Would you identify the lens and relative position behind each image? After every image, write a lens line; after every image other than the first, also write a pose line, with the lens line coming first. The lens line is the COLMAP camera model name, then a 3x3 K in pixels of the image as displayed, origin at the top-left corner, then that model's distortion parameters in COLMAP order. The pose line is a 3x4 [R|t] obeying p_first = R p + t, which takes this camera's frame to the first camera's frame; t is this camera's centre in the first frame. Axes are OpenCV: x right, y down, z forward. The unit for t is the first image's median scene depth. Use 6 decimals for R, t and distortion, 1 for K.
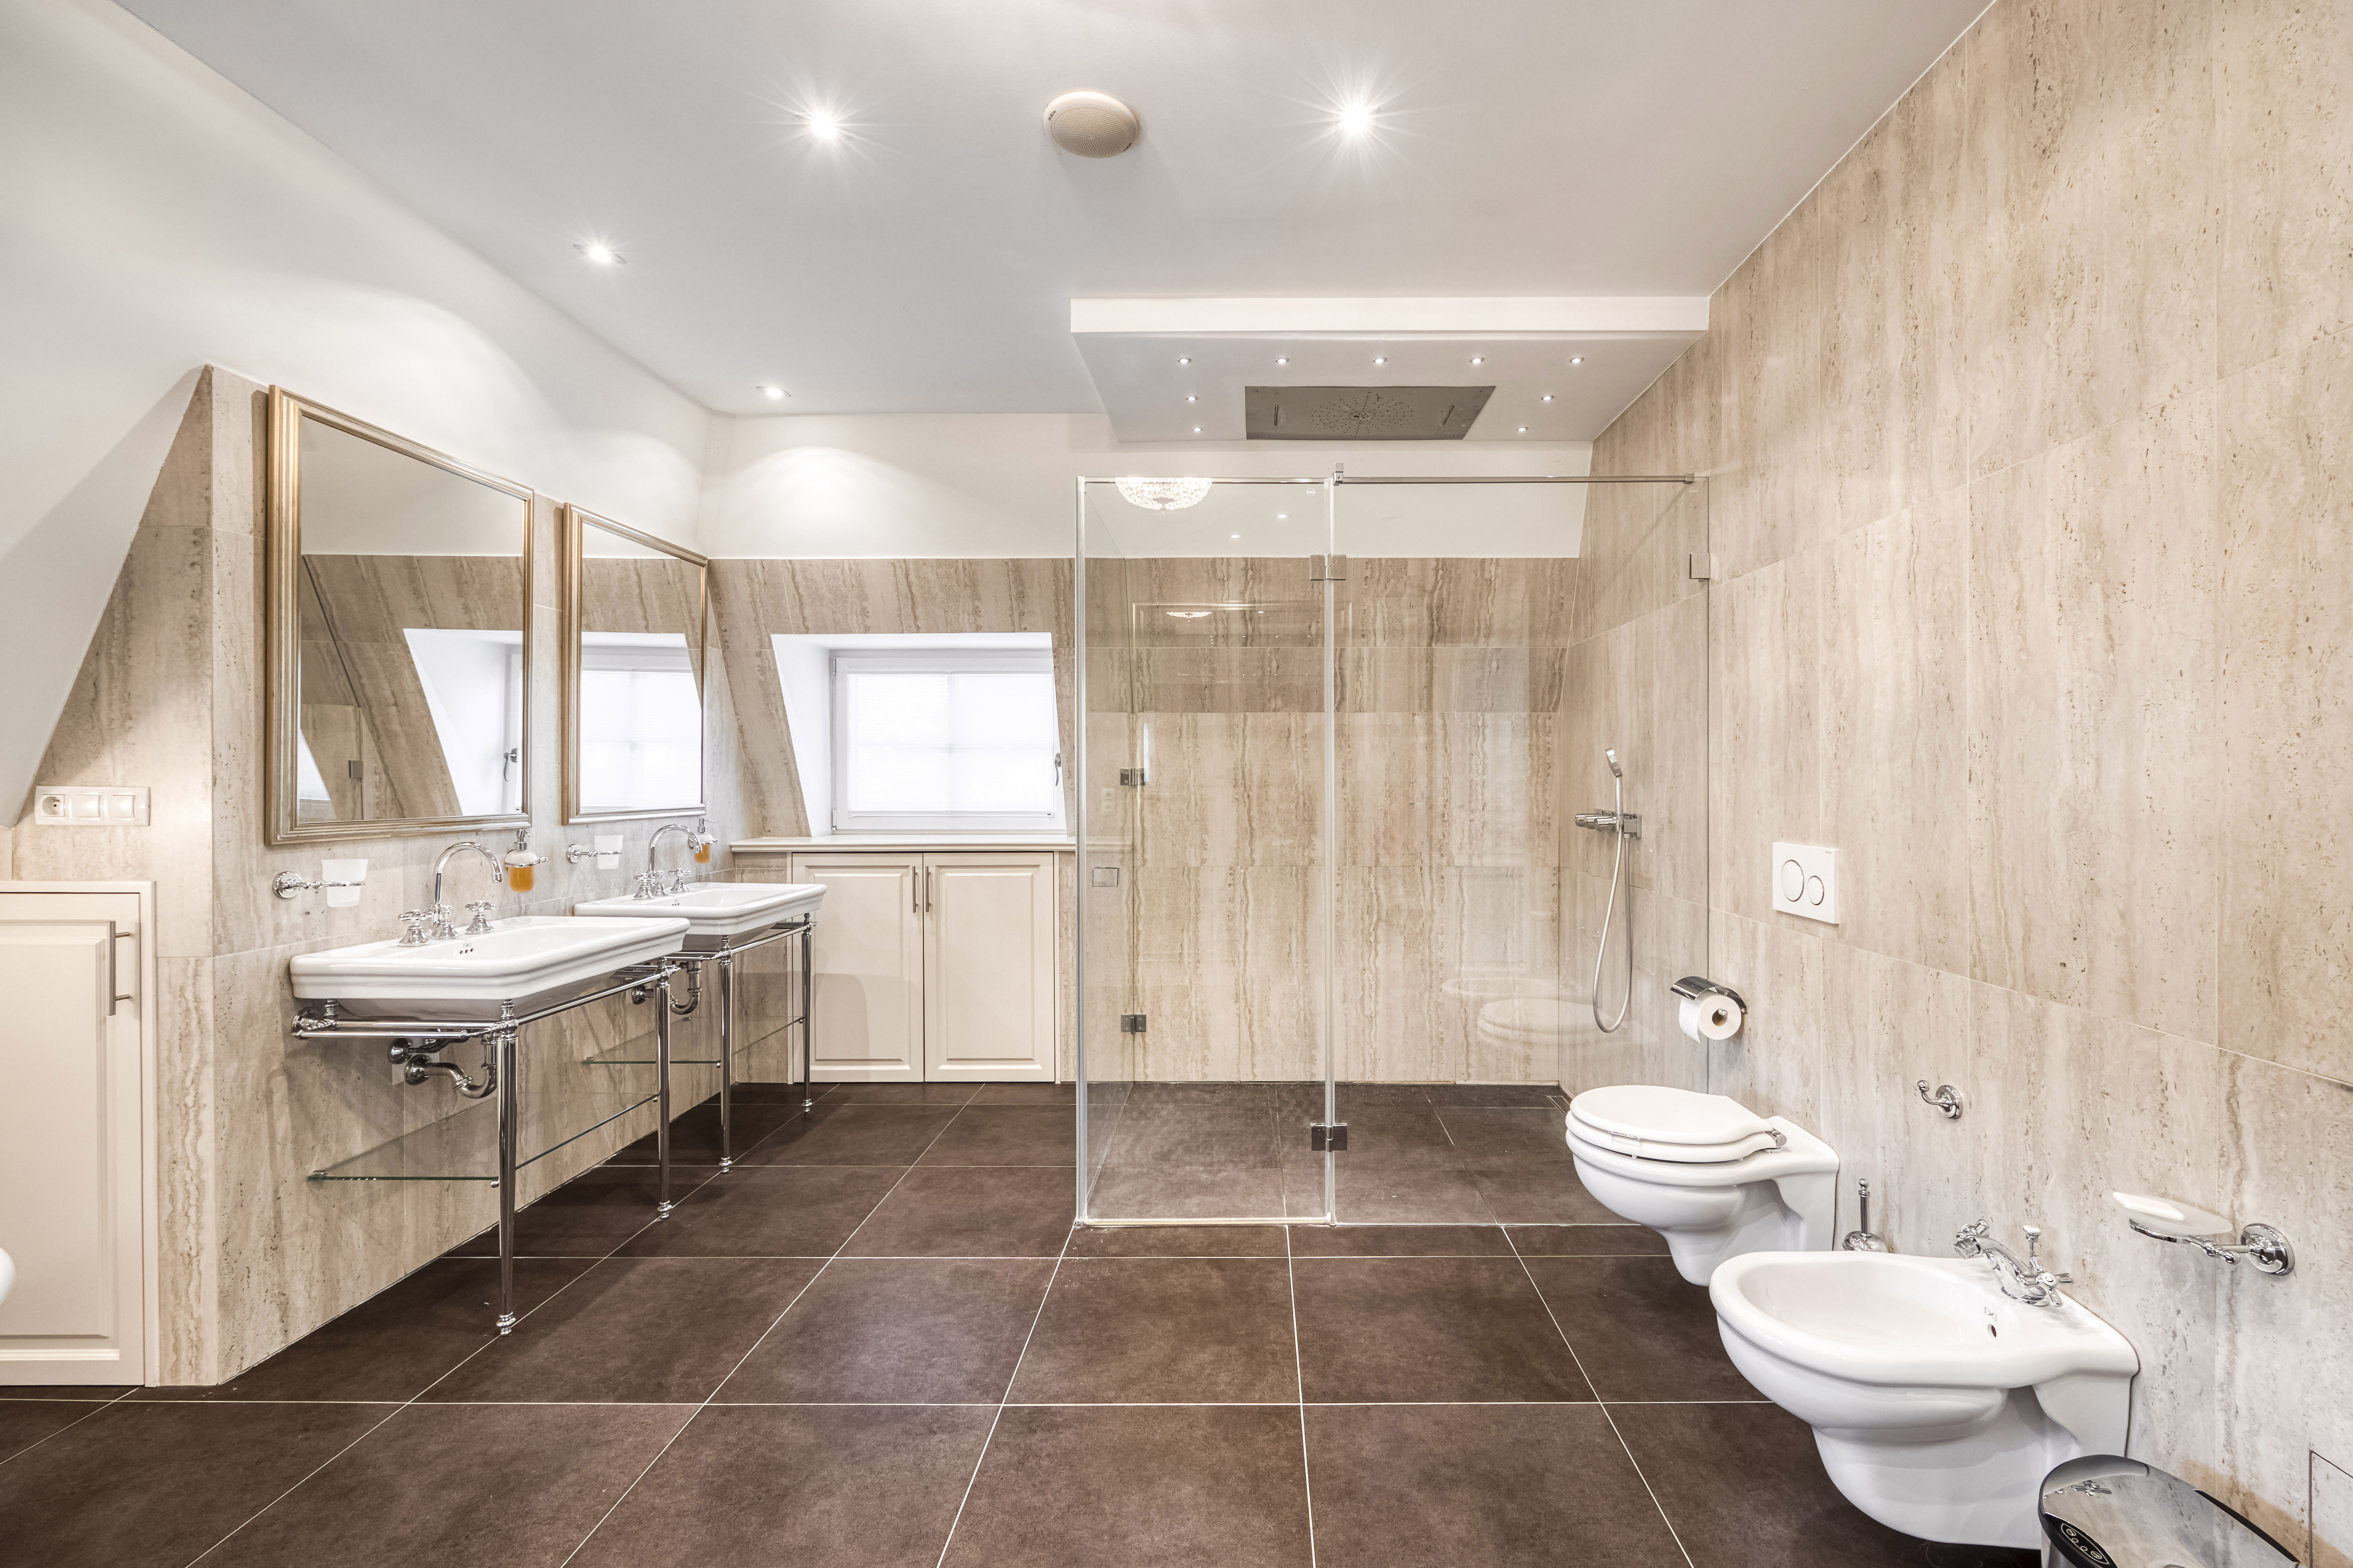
lens RADIAL K [[984.7, 0, 1196.4], [0, 984.7, 776.7], [0, 0, 1]] dist [-0.006581, 0.000748]
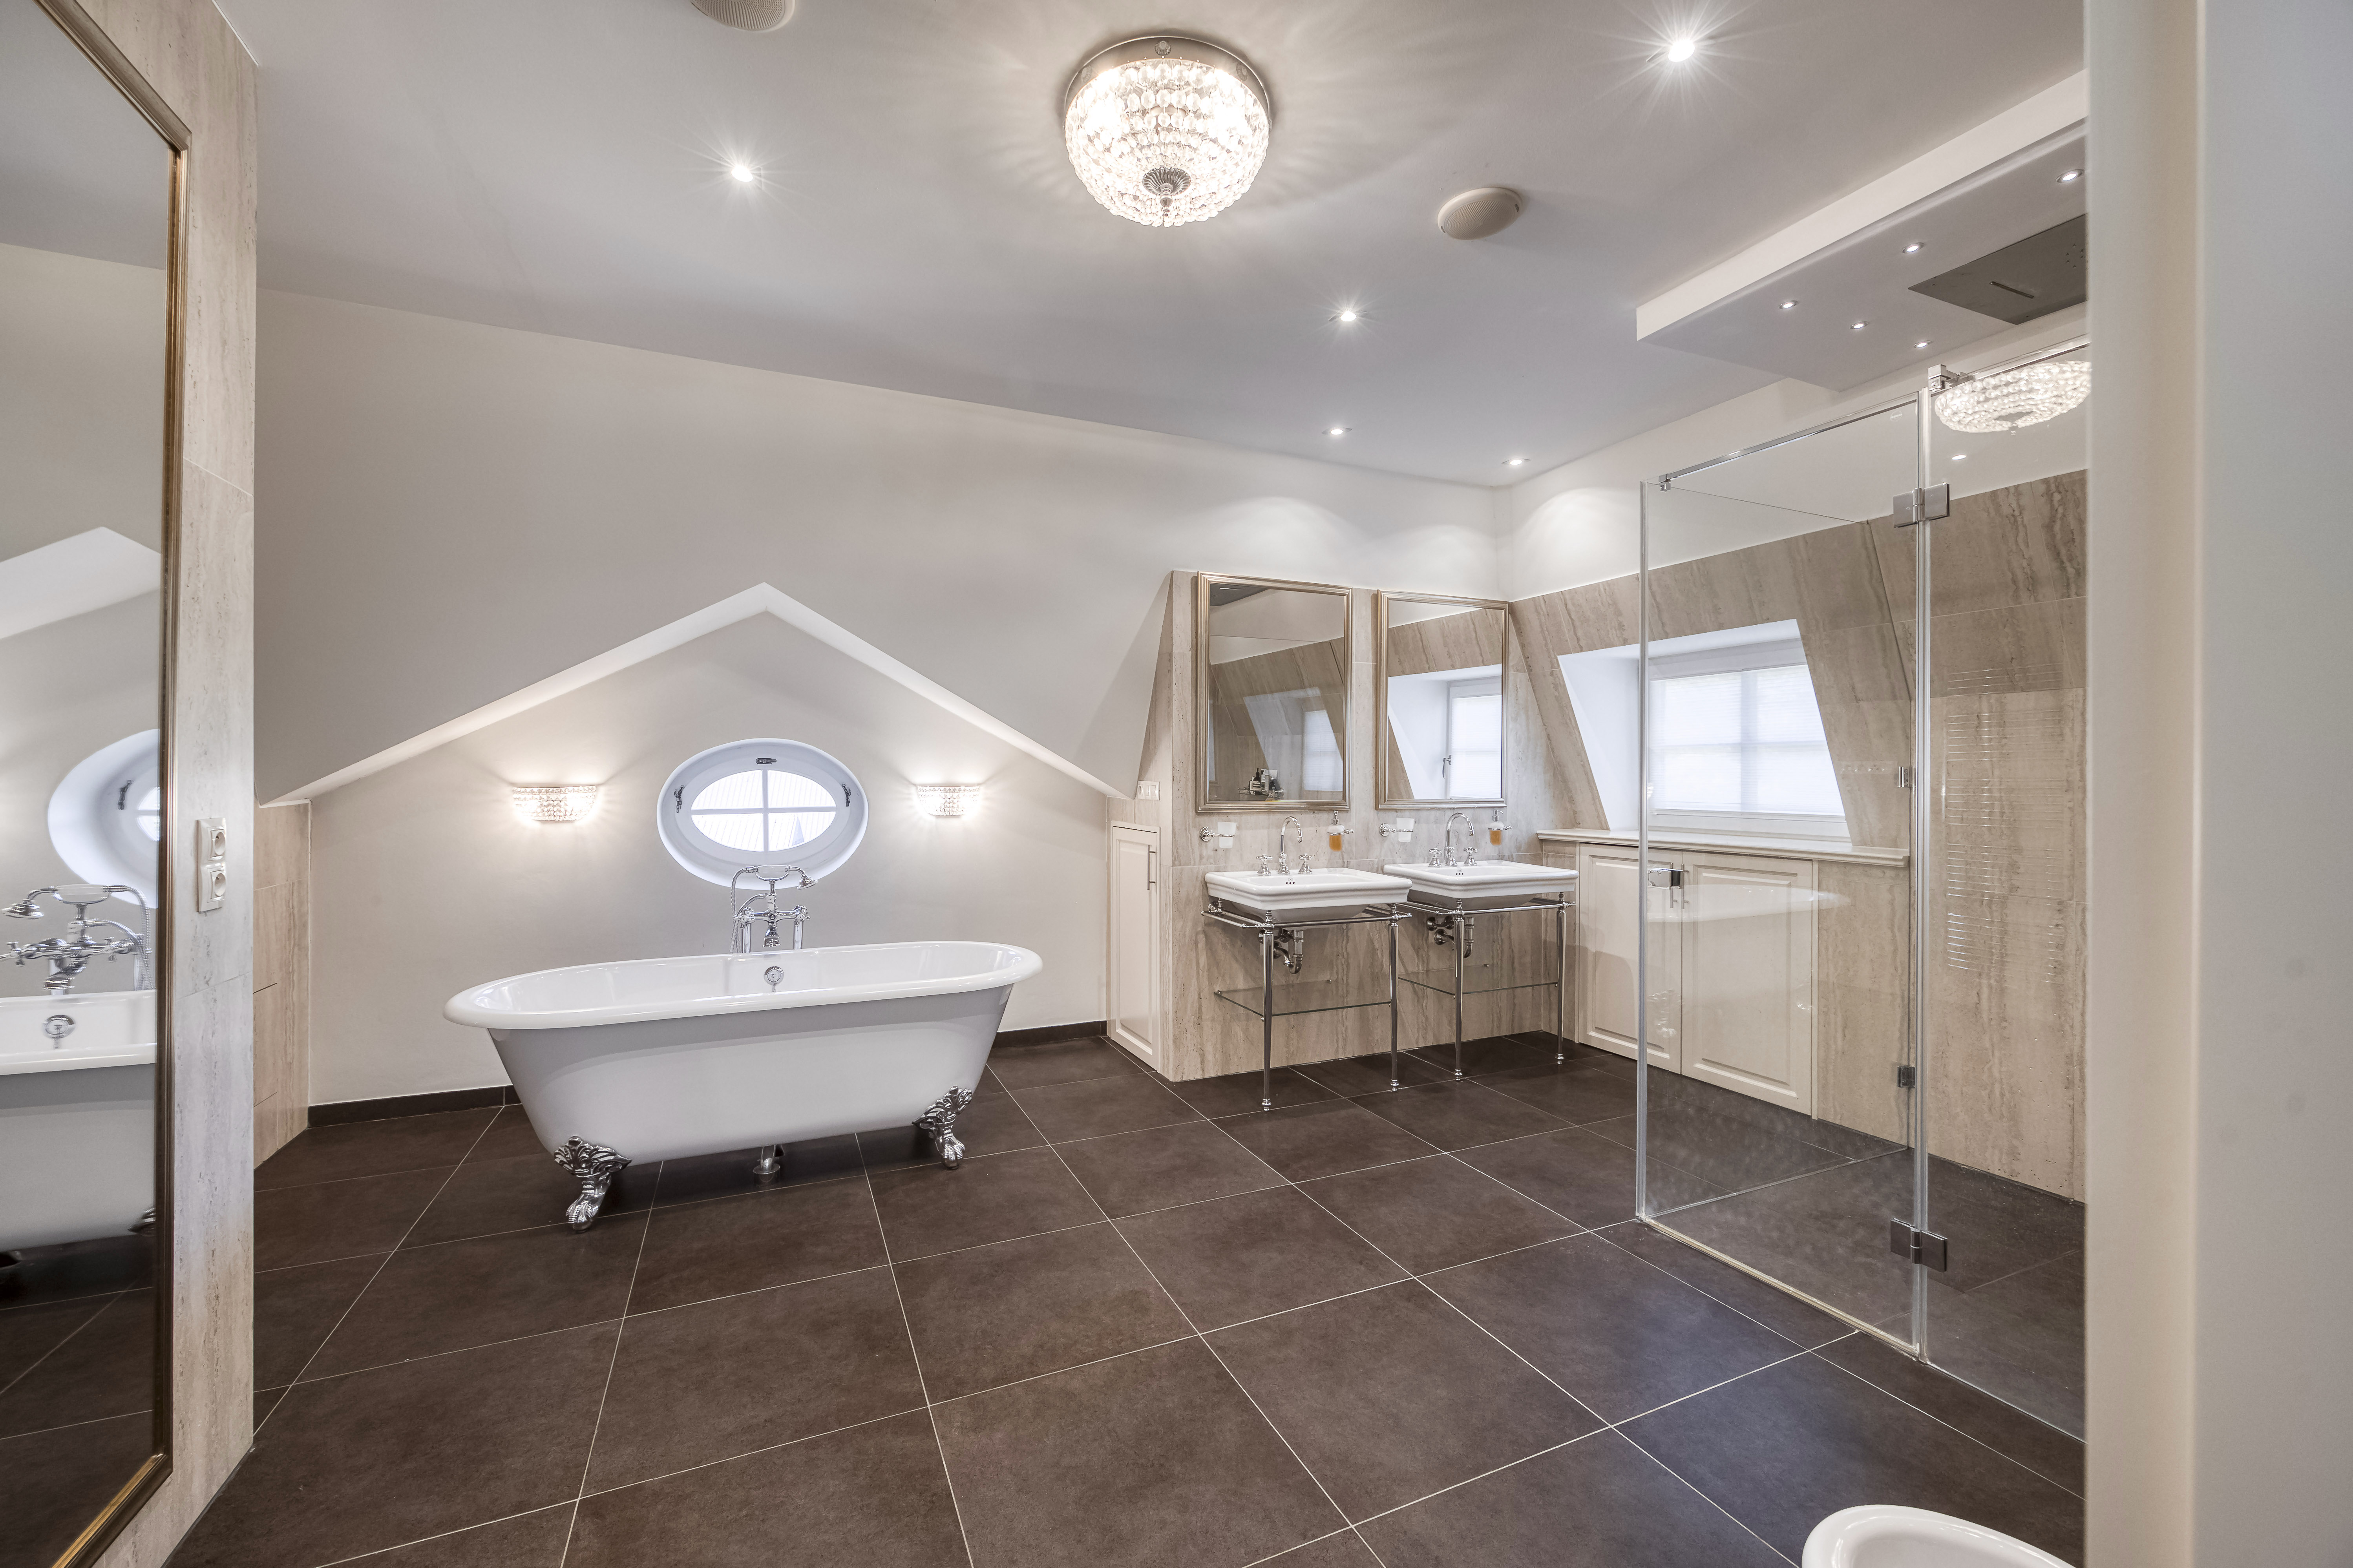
lens RADIAL K [[922.3, 0, 1163.2], [0, 922.3, 777.2], [0, 0, 1]] dist [-0.001377, -0.001413]
pose [[0.409776, 0.001567, -0.912185, 0.541100], [-0.000211, 0.999999, 0.001624, -0.001661], [0.912186, -0.000473, 0.409776, 0.162301]]
